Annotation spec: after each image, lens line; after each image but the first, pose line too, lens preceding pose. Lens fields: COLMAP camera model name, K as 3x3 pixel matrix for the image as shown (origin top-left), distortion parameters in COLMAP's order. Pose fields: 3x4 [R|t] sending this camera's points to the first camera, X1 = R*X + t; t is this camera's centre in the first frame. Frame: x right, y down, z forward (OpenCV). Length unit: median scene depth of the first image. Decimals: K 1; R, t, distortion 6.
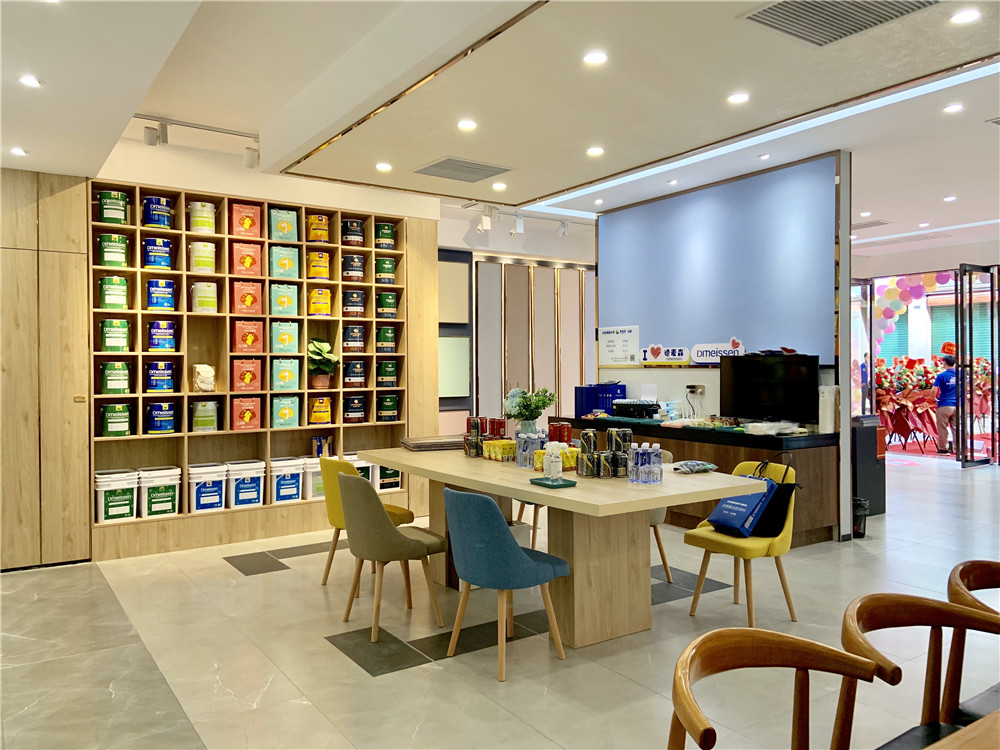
lens RADIAL K [[745.6, 0, 502.0], [0, 745.6, 372.6], [0, 0, 1]] dist [0.094219, -0.118503]
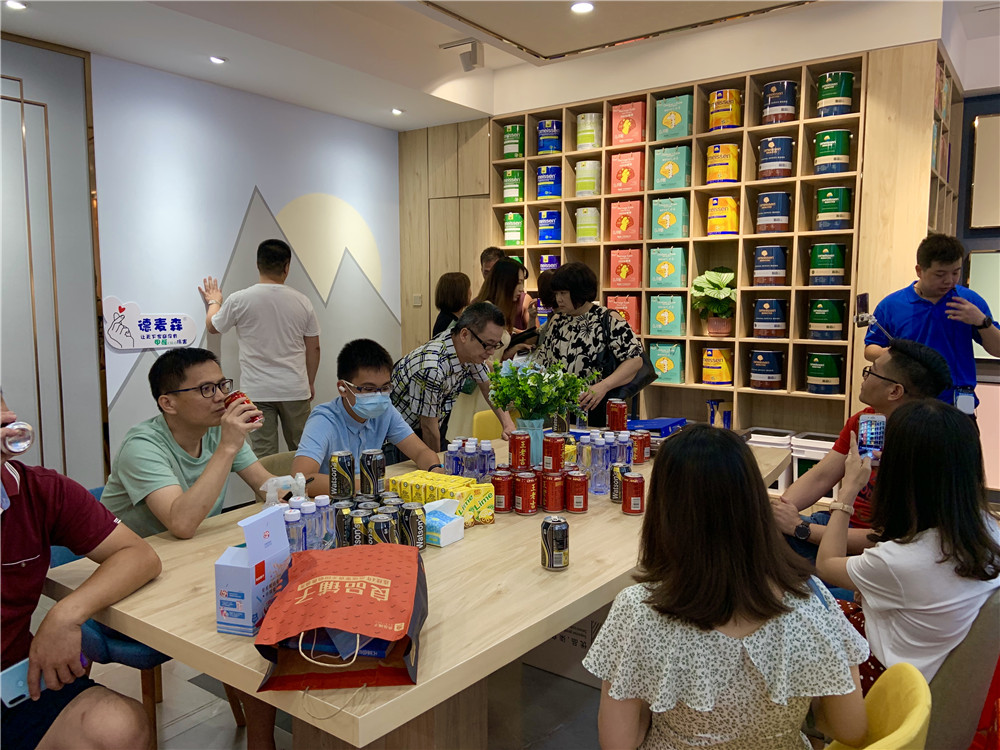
lens RADIAL K [[745.6, 0, 490.5], [0, 745.6, 371.5], [0, 0, 1]] dist [0.094219, -0.118503]
pose [[0.338637, 0.110801, -0.934370, 0.379540], [-0.006653, 0.993299, 0.115378, -0.027711], [0.940893, -0.032855, 0.337105, 0.552708]]
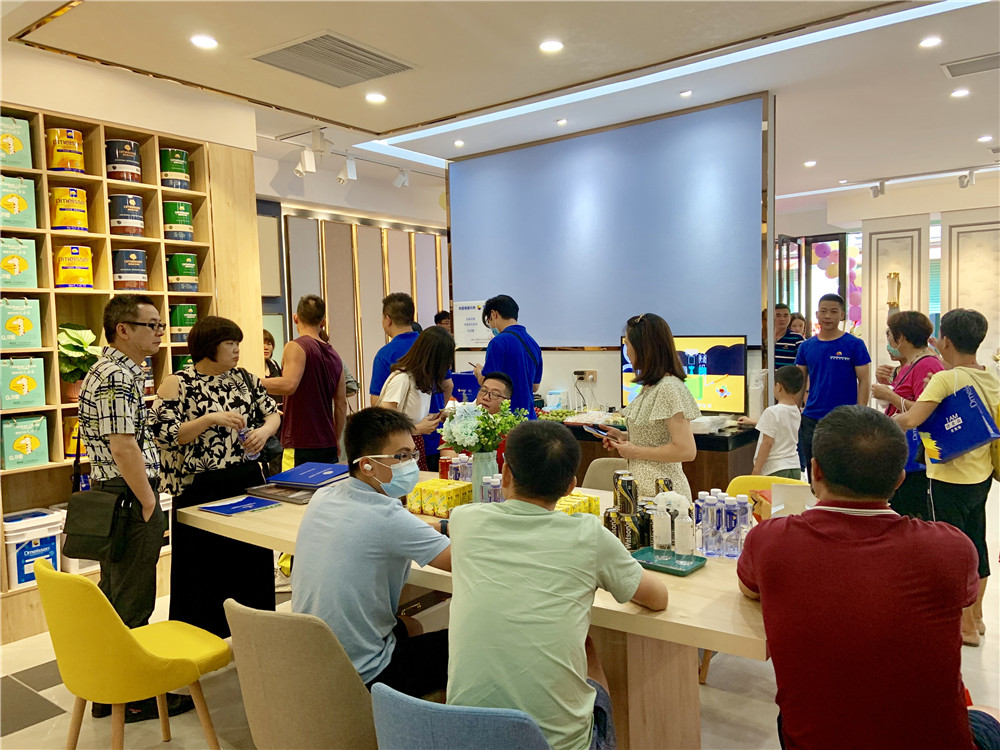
lens RADIAL K [[745.6, 0, 506.2], [0, 745.6, 376.8], [0, 0, 1]] dist [0.094219, -0.118503]
pose [[0.944837, -0.039700, 0.325125, -0.110850], [0.024528, 0.998416, 0.050633, -0.024055], [-0.326620, -0.039865, 0.944315, 0.268012]]
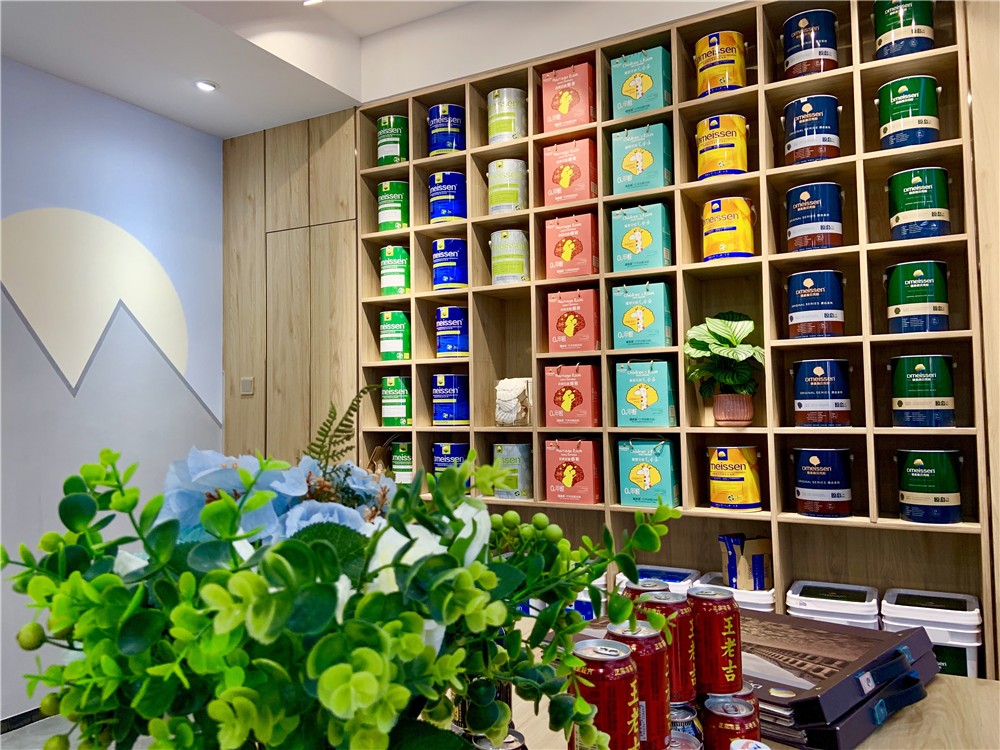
lens RADIAL K [[745.6, 0, 495.8], [0, 745.6, 369.9], [0, 0, 1]] dist [0.094219, -0.118503]
pose [[0.456937, -0.041691, -0.888521, 0.087673], [0.005049, 0.999006, -0.044279, 0.007757], [0.889485, 0.015746, 0.456694, 0.689473]]
